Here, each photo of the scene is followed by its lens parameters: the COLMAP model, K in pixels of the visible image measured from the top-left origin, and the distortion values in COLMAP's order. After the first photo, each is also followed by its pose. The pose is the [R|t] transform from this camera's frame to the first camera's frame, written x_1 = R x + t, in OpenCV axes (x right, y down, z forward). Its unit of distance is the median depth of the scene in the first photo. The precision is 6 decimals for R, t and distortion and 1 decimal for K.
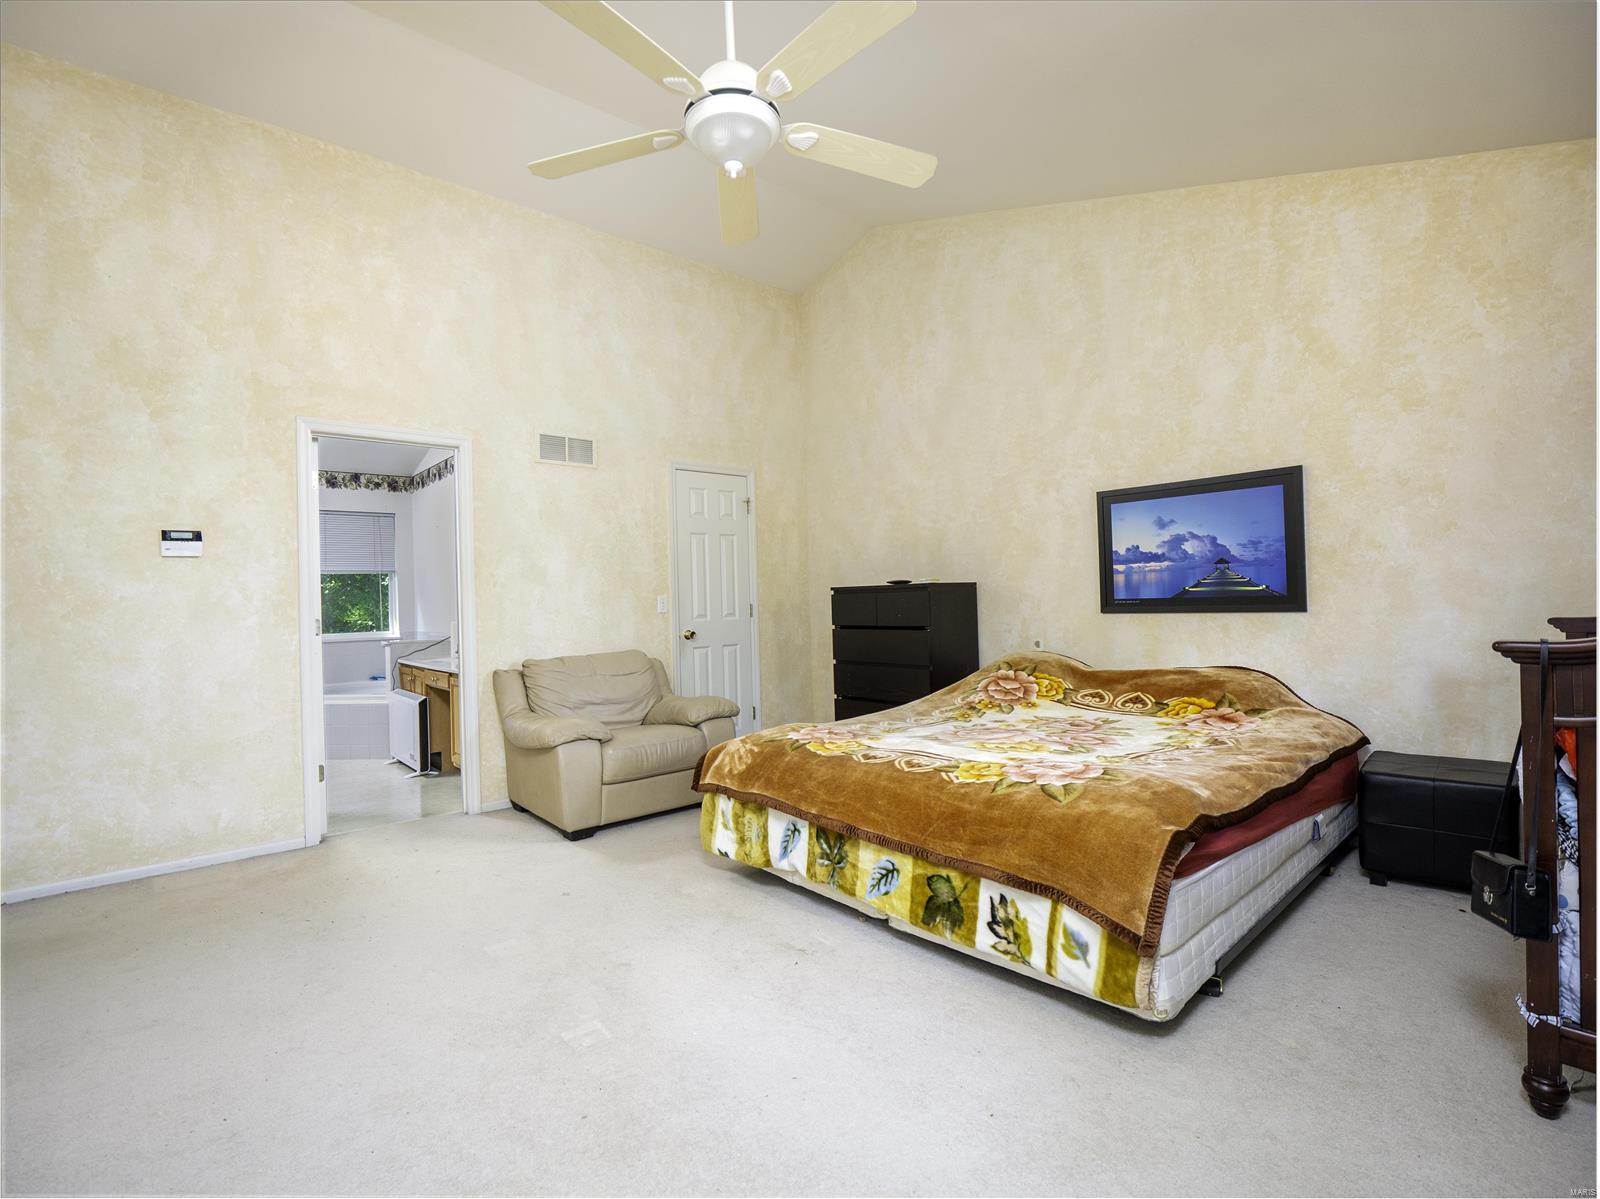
lens RADIAL K [[765.5, 0, 791.5], [0, 765.5, 600.9], [0, 0, 1]] dist [0.000319, -0.014750]
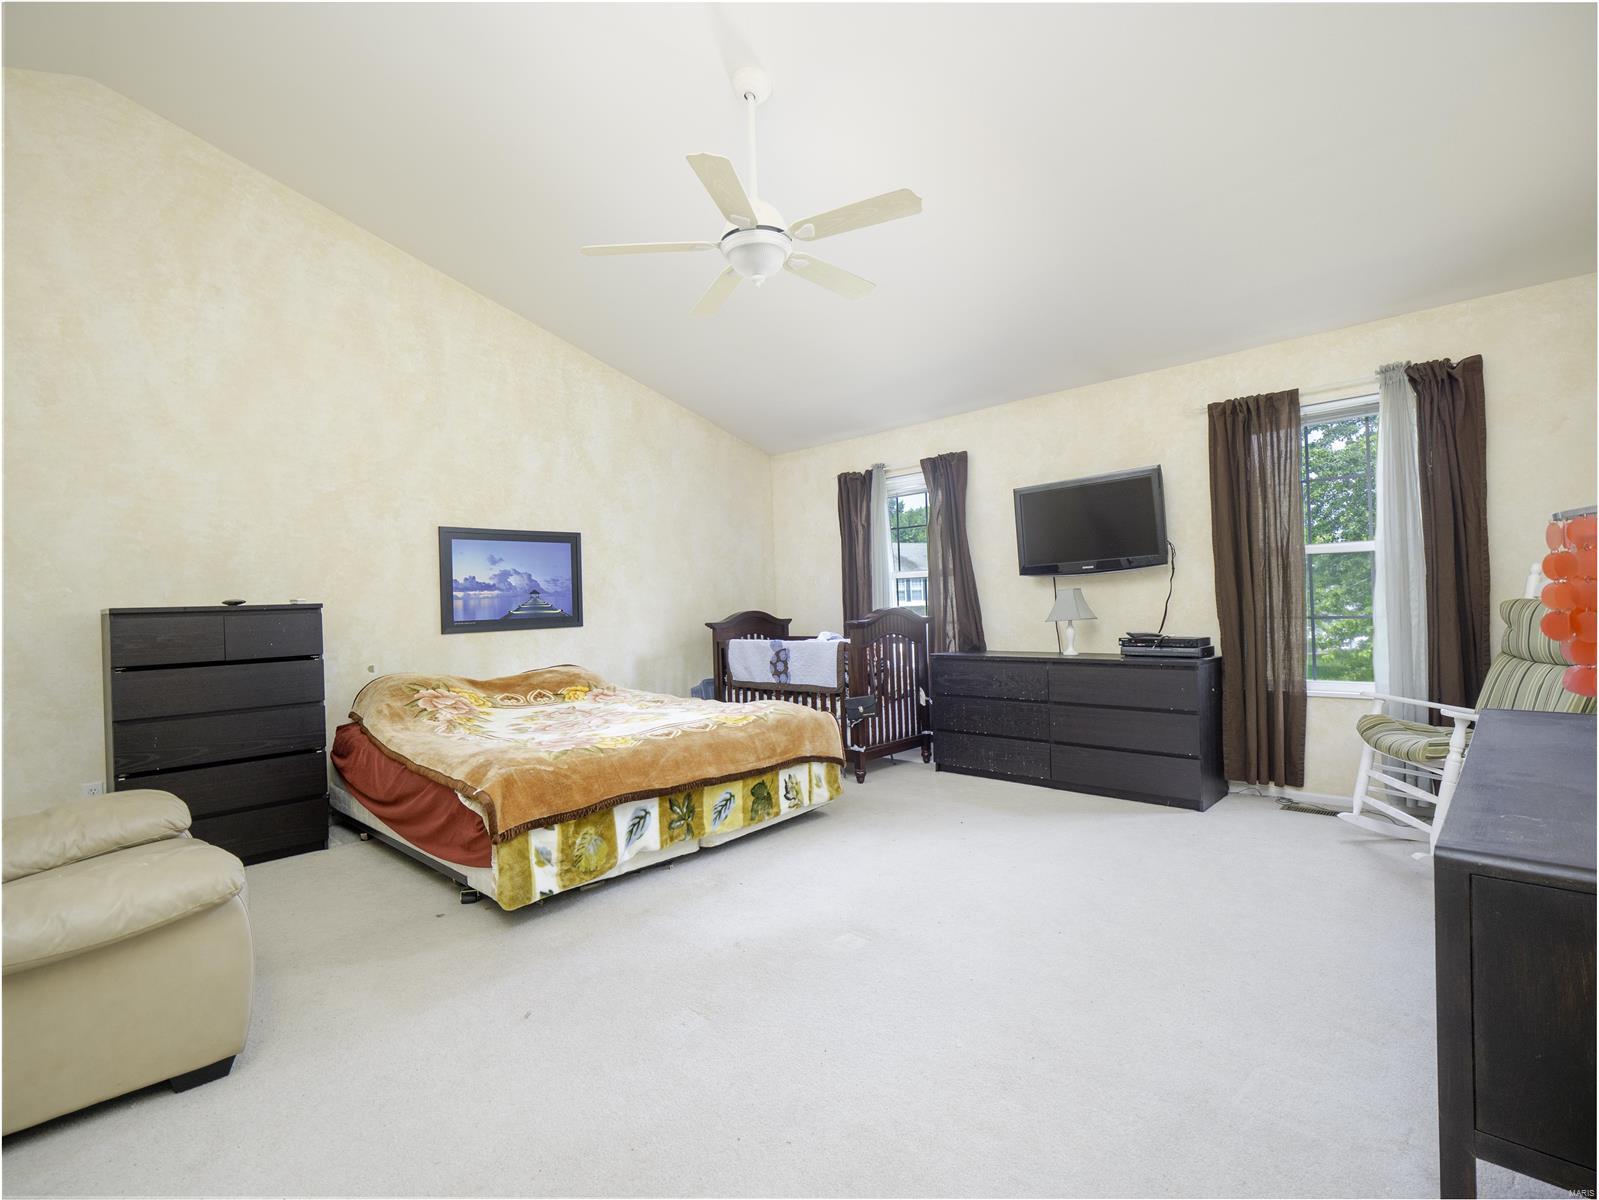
lens RADIAL K [[765.0, 0, 791.0], [0, 765.0, 601.4], [0, 0, 1]] dist [0.000319, -0.014750]
pose [[-0.096814, 0.033573, 0.994736, -0.820004], [0.040611, 0.998732, -0.029755, 0.023911], [-0.994474, 0.037516, -0.098055, 0.643551]]
